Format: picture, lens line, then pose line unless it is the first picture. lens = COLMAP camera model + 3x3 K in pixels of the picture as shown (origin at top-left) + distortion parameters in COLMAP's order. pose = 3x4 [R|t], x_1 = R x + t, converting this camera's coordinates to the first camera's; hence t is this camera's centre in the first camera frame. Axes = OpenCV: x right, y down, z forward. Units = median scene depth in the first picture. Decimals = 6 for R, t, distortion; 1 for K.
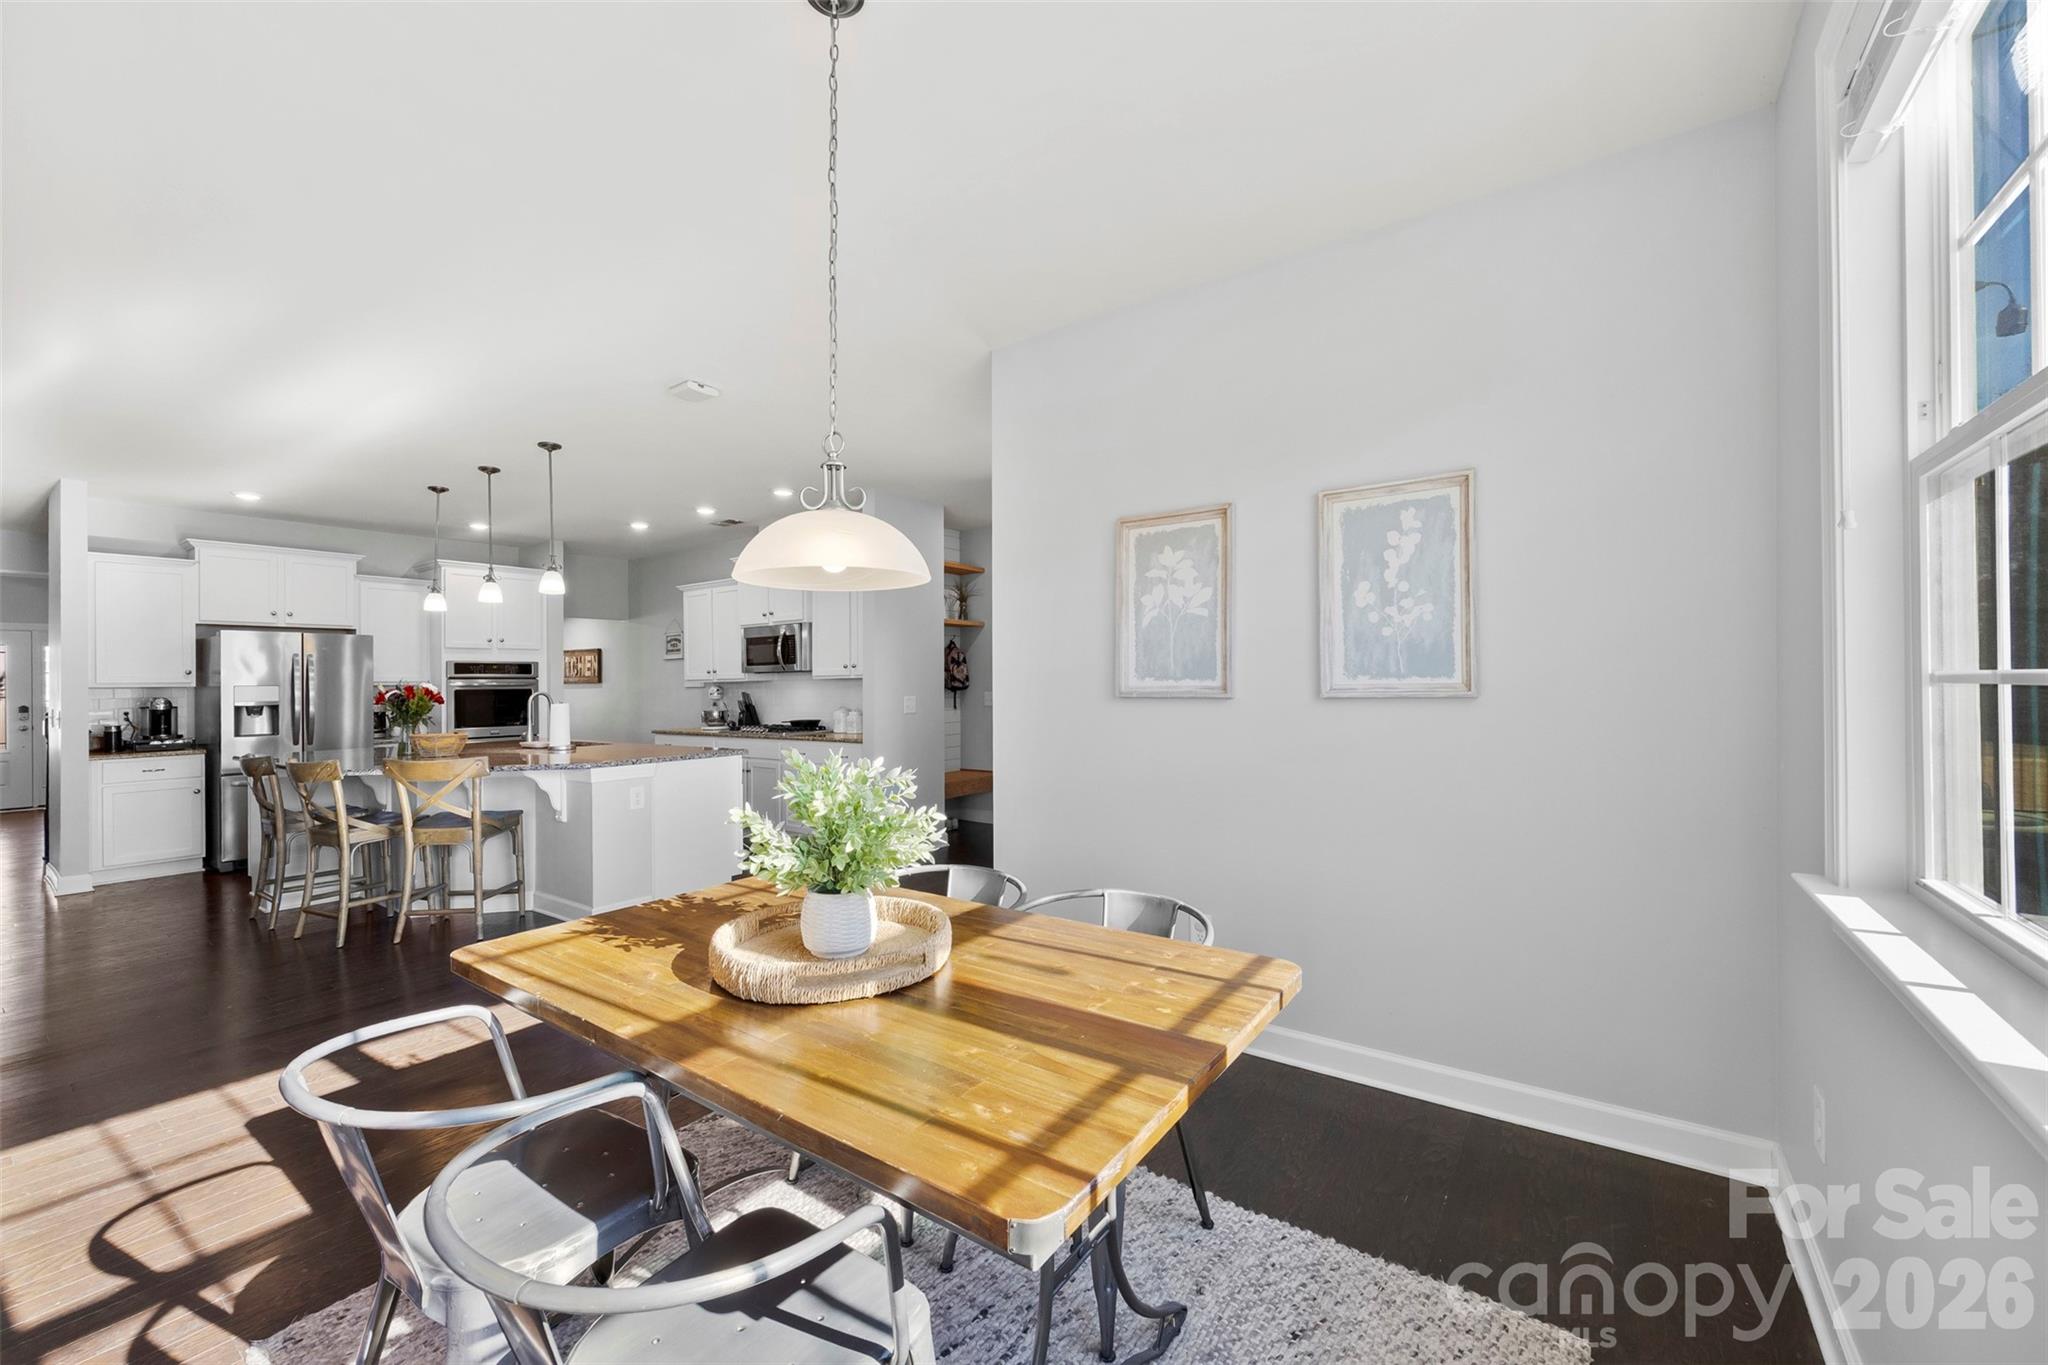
lens RADIAL K [[793.1, 0, 1020.1], [0, 793.1, 688.7], [0, 0, 1]] dist [-0.000186, 0.000188]
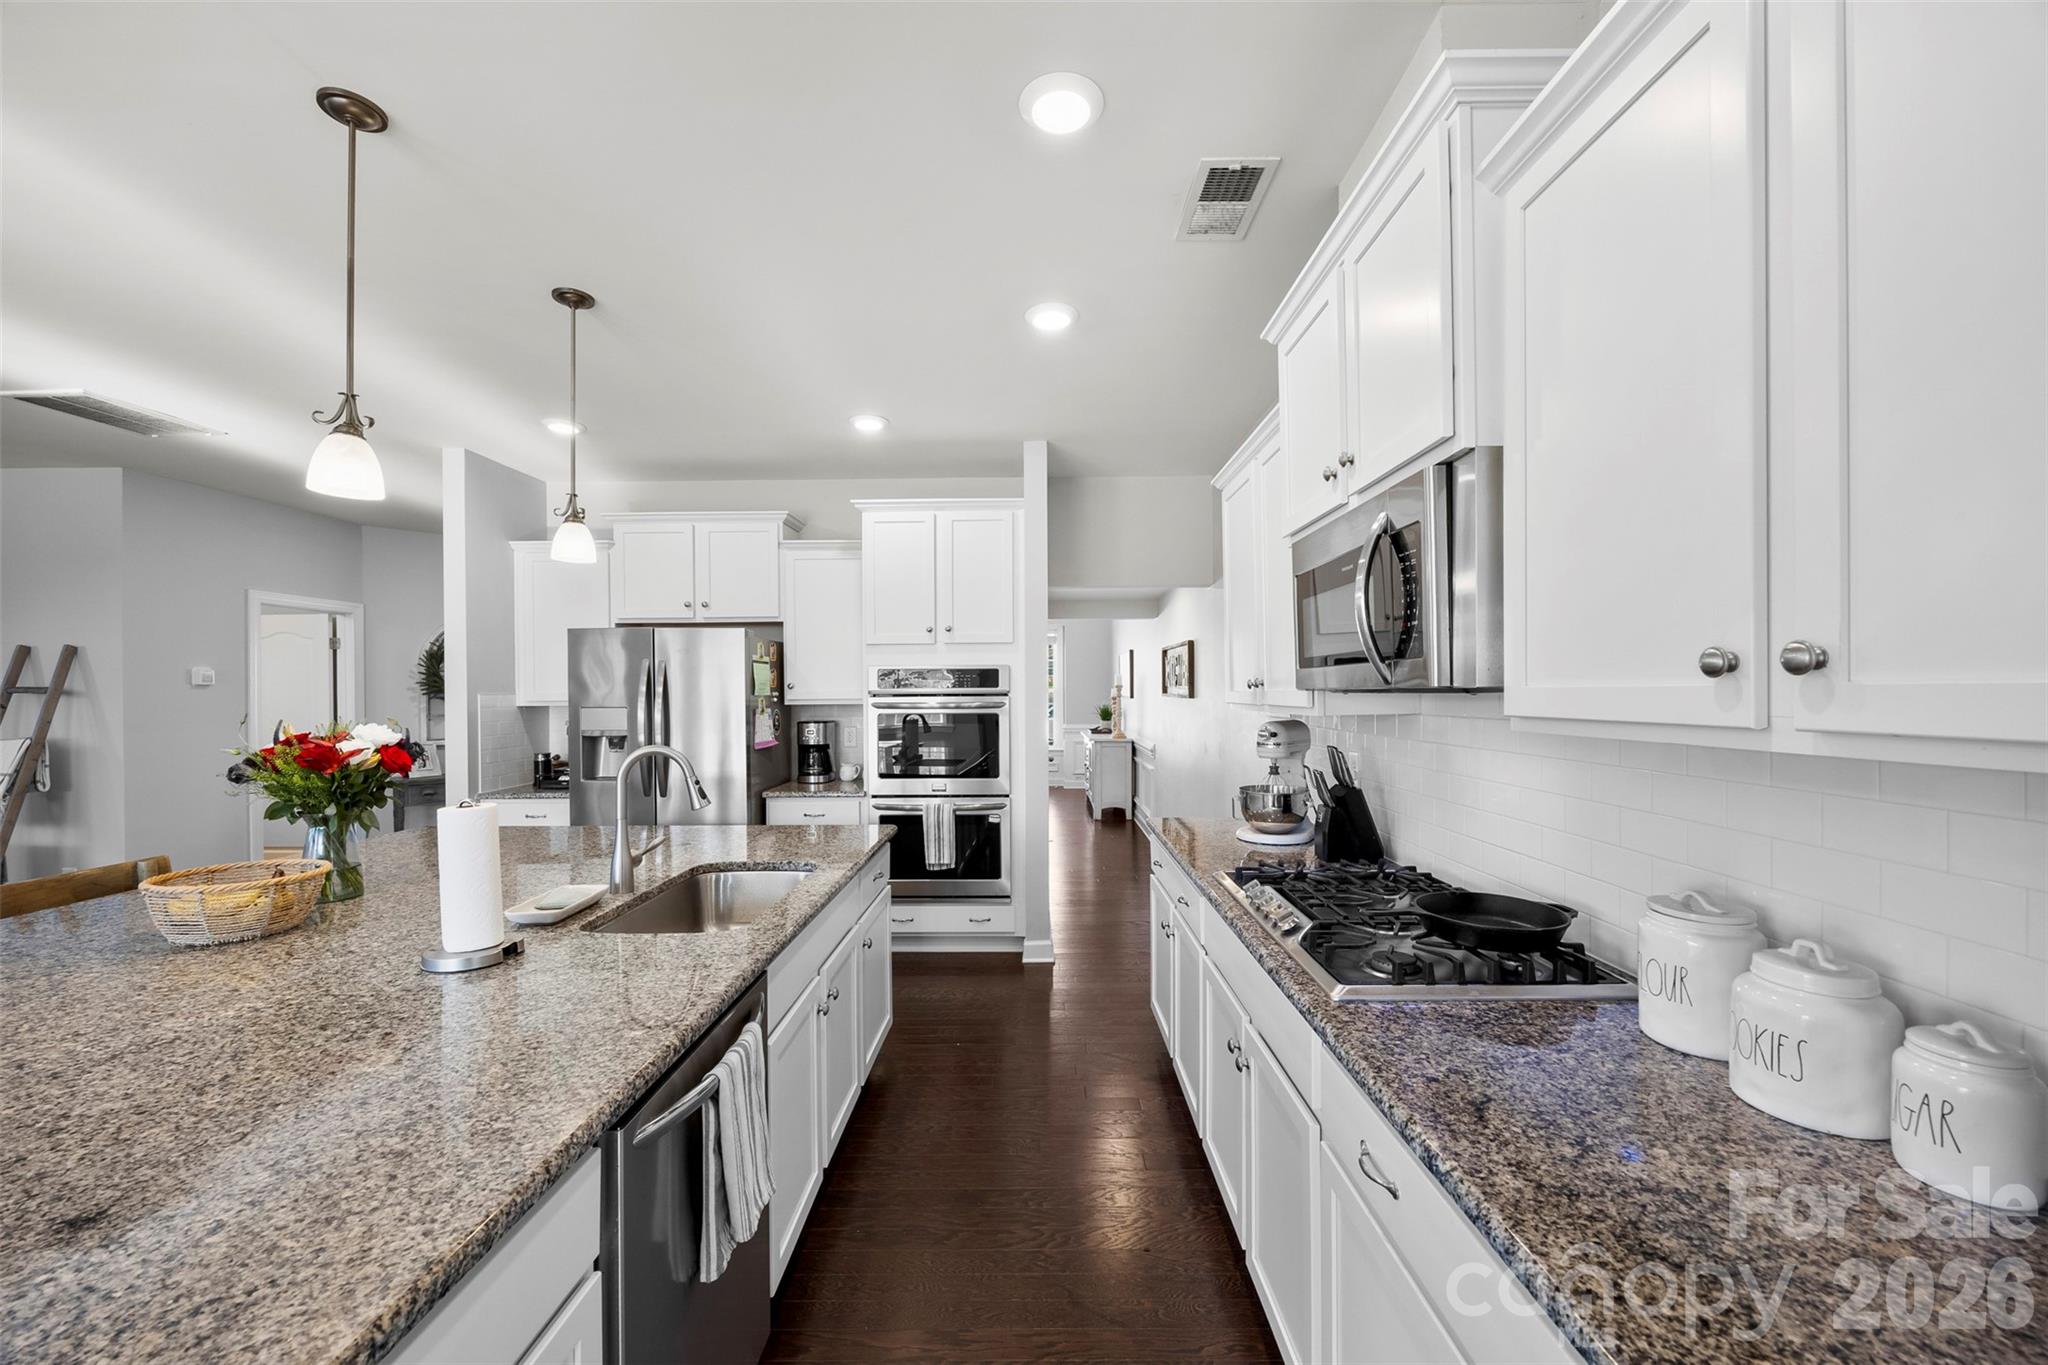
lens RADIAL K [[793.1, 0, 1020.1], [0, 793.1, 688.7], [0, 0, 1]] dist [-0.000186, 0.000188]
pose [[0.567470, 0.006894, -0.823366, -0.161866], [-0.005735, 0.999974, 0.004421, -0.021739], [0.823374, 0.002213, 0.567494, 0.758610]]
